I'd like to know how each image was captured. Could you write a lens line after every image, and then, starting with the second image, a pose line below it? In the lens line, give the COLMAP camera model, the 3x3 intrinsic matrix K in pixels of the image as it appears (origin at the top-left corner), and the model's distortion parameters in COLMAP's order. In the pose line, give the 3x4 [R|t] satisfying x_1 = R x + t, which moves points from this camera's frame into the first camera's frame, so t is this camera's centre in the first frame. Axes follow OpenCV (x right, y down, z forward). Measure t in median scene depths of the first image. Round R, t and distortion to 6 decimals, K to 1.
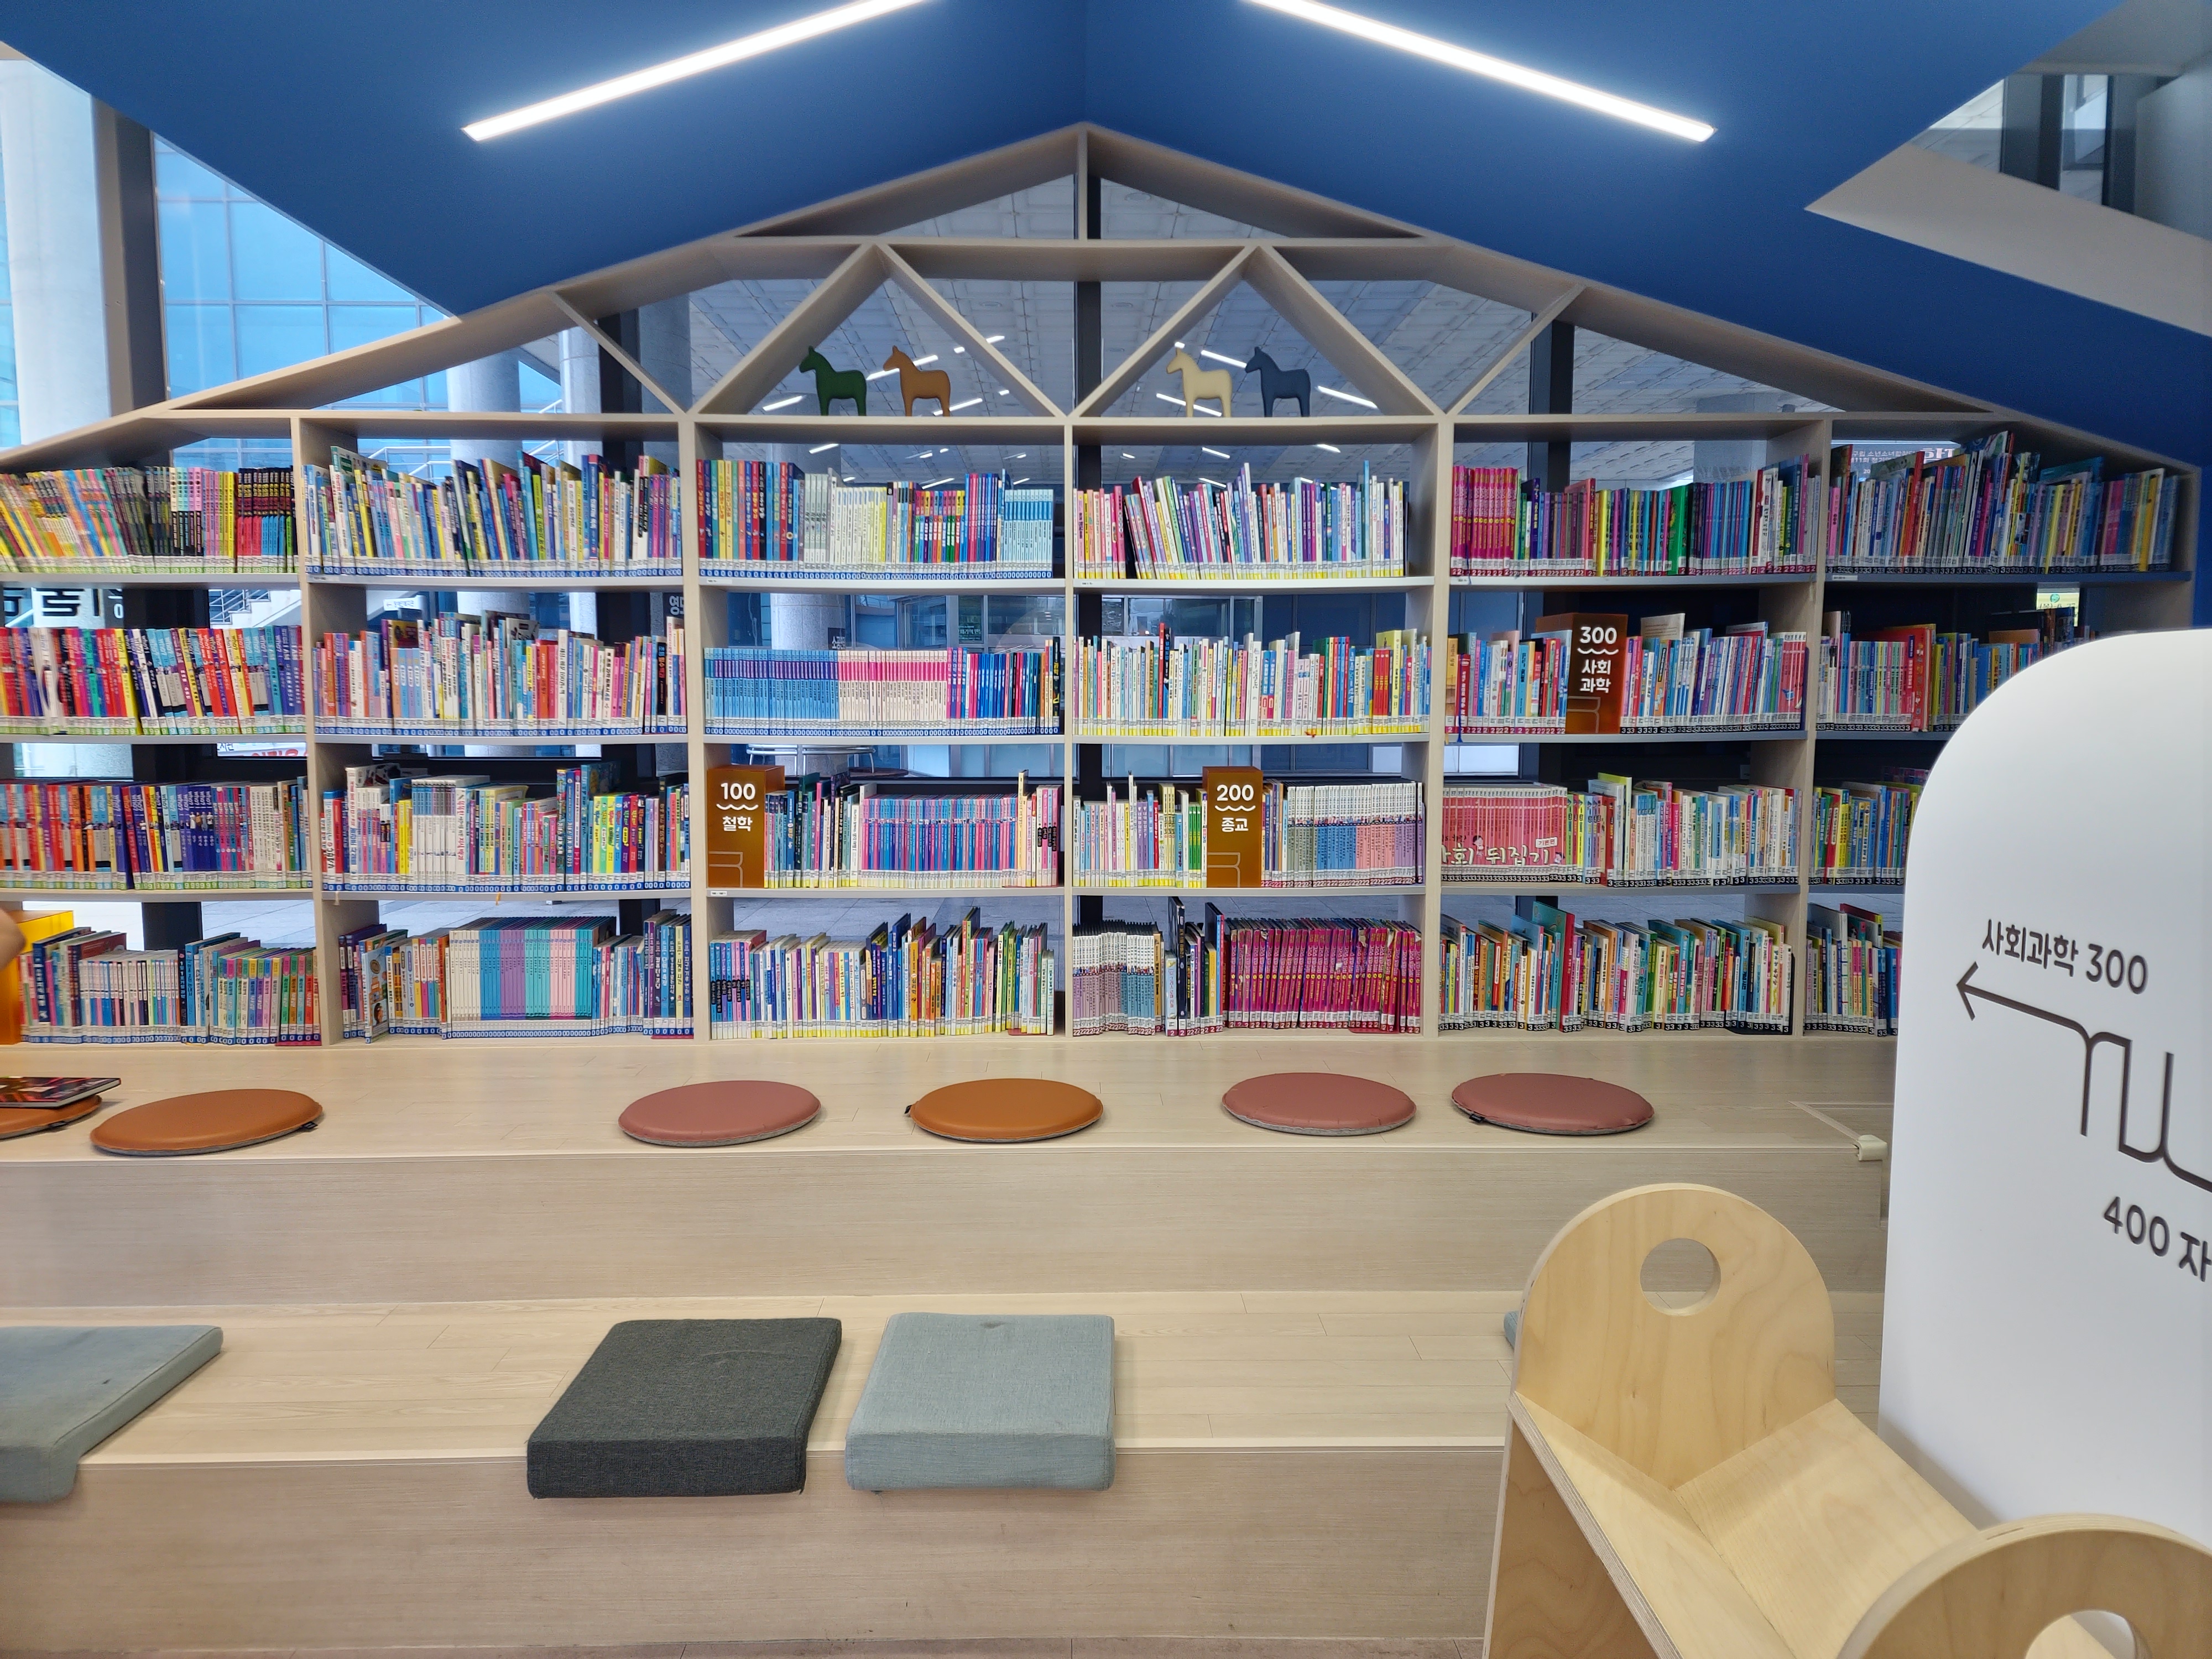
lens RADIAL K [[1458.5, 0, 1106.0], [0, 1458.5, 829.5], [0, 0, 1]] dist [0.076721, -0.071078]
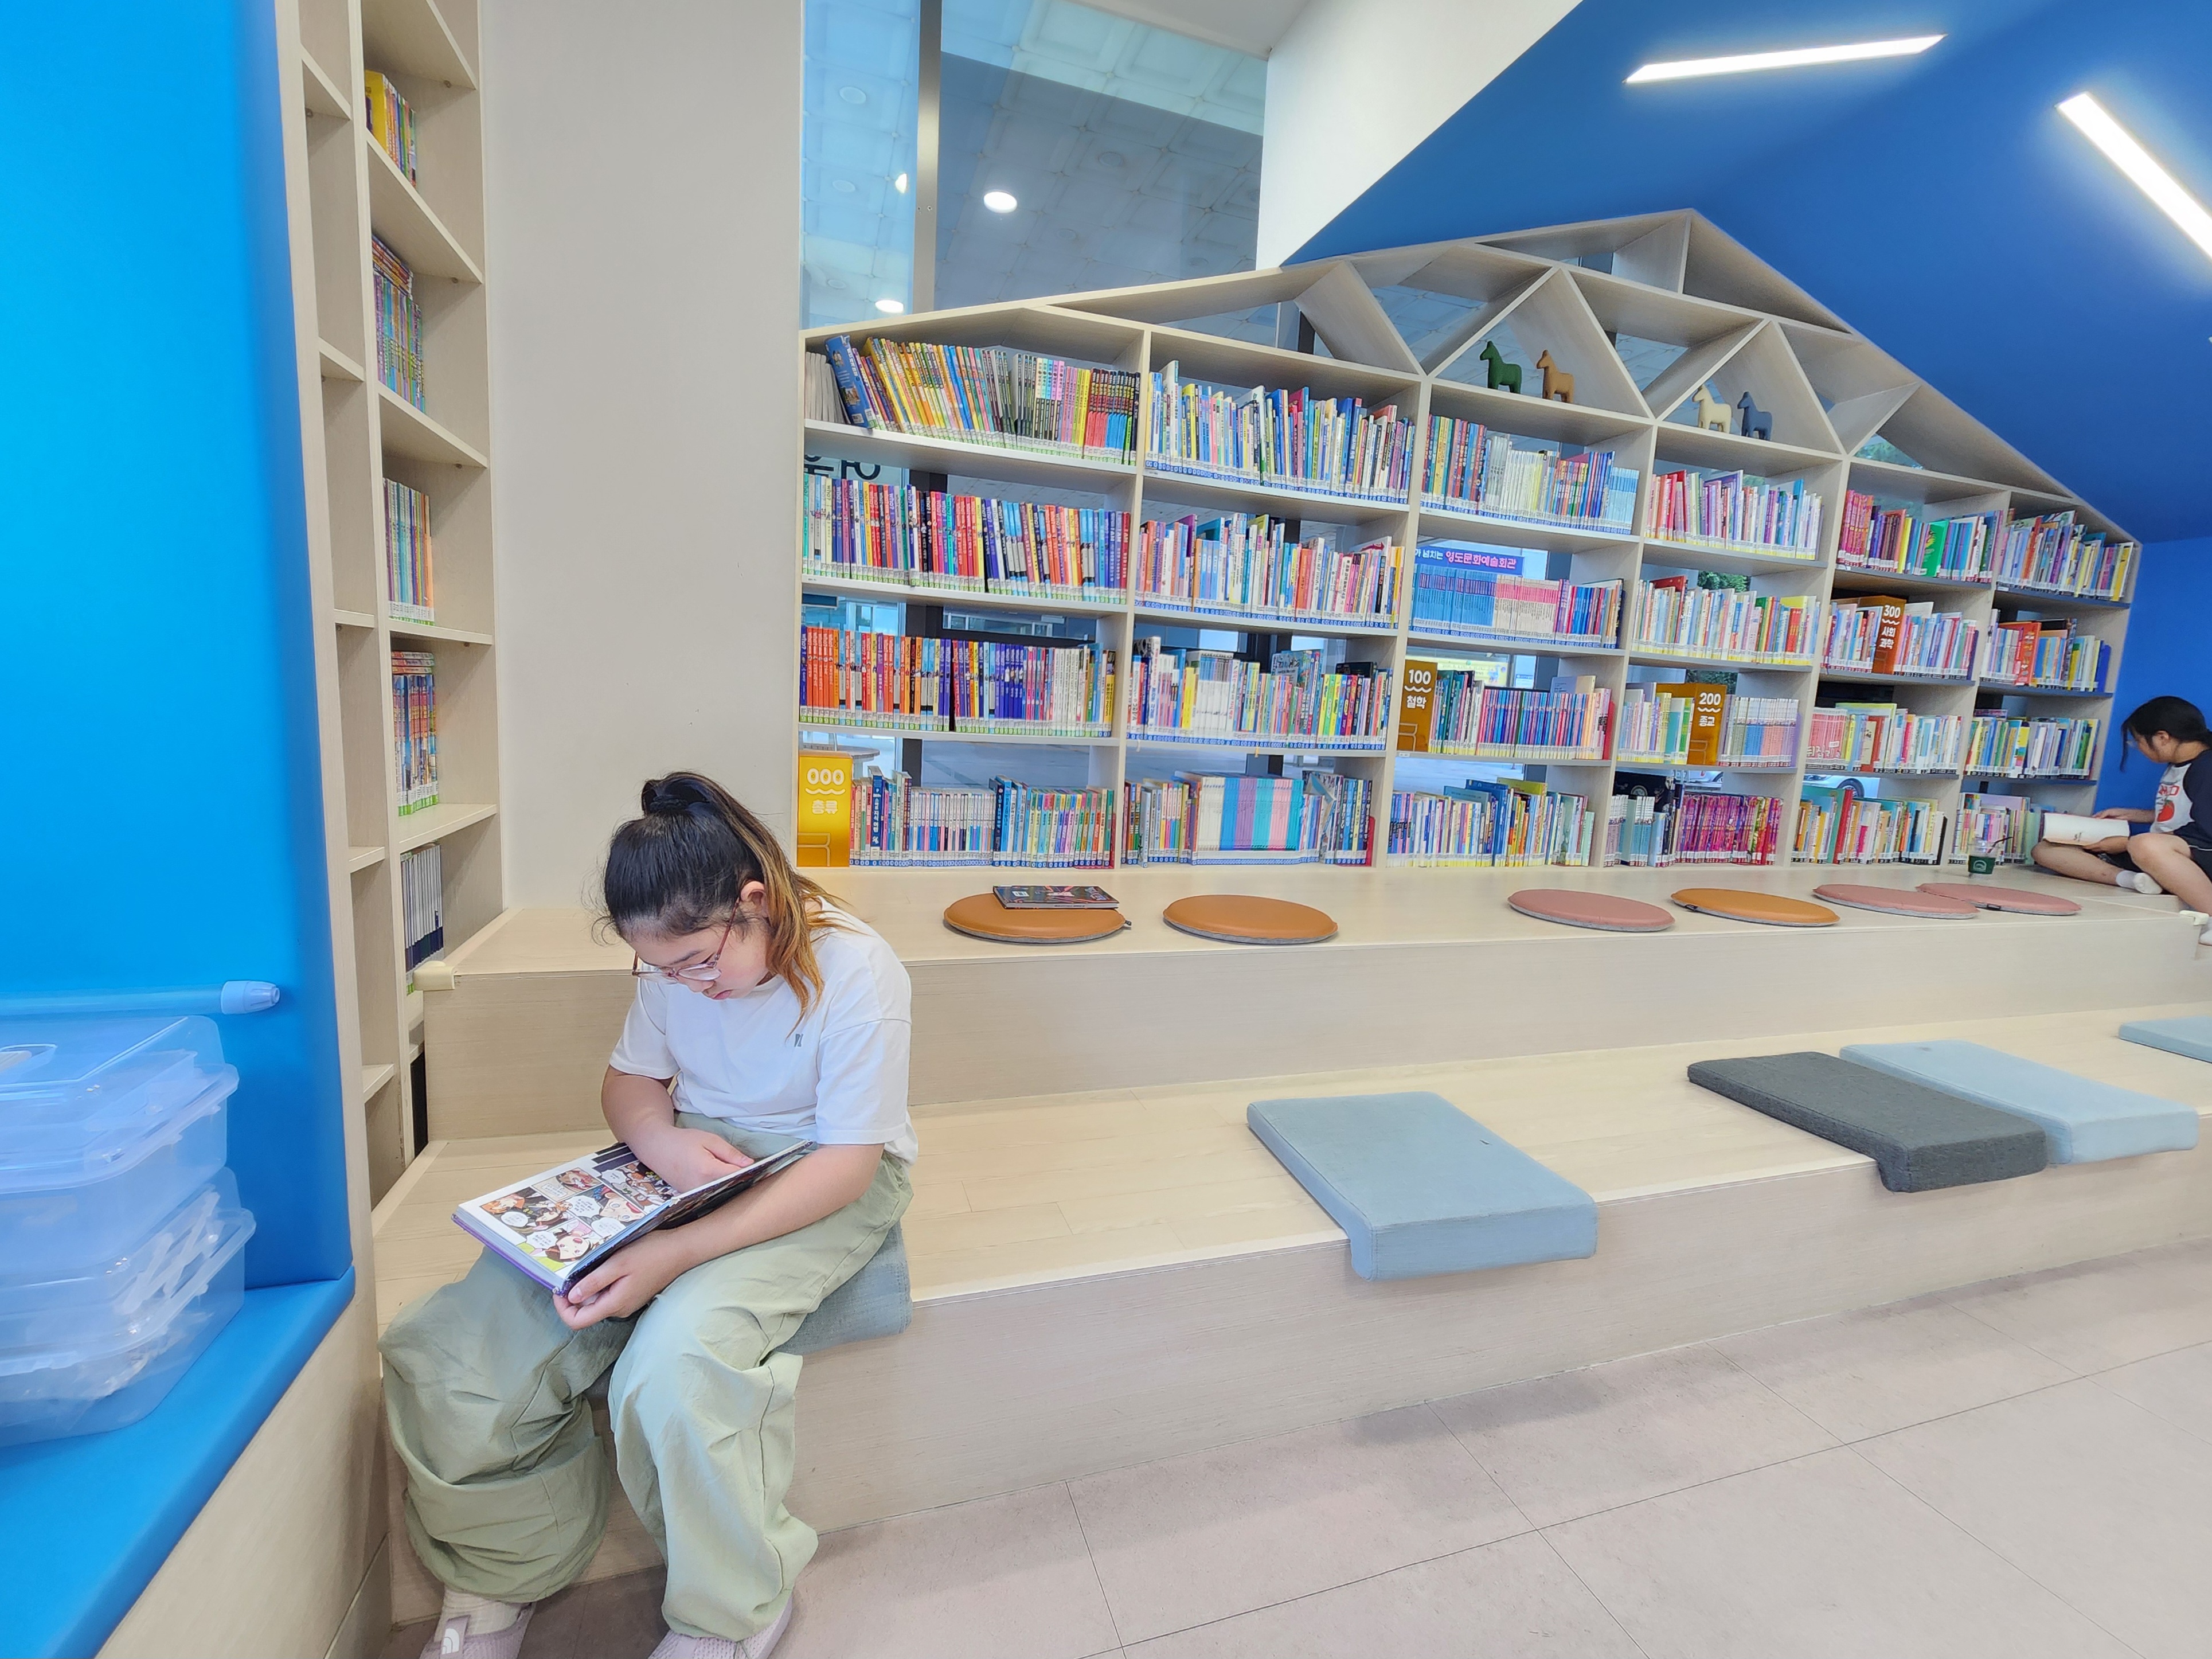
lens RADIAL K [[958.1, 0, 1109.7], [0, 958.1, 815.2], [0, 0, 1]] dist [0.001905, 0.000263]
pose [[0.953878, 0.018976, 0.299594, -0.766274], [-0.030159, 0.999009, 0.032748, 0.077086], [-0.298675, -0.040273, 0.953505, 0.264057]]
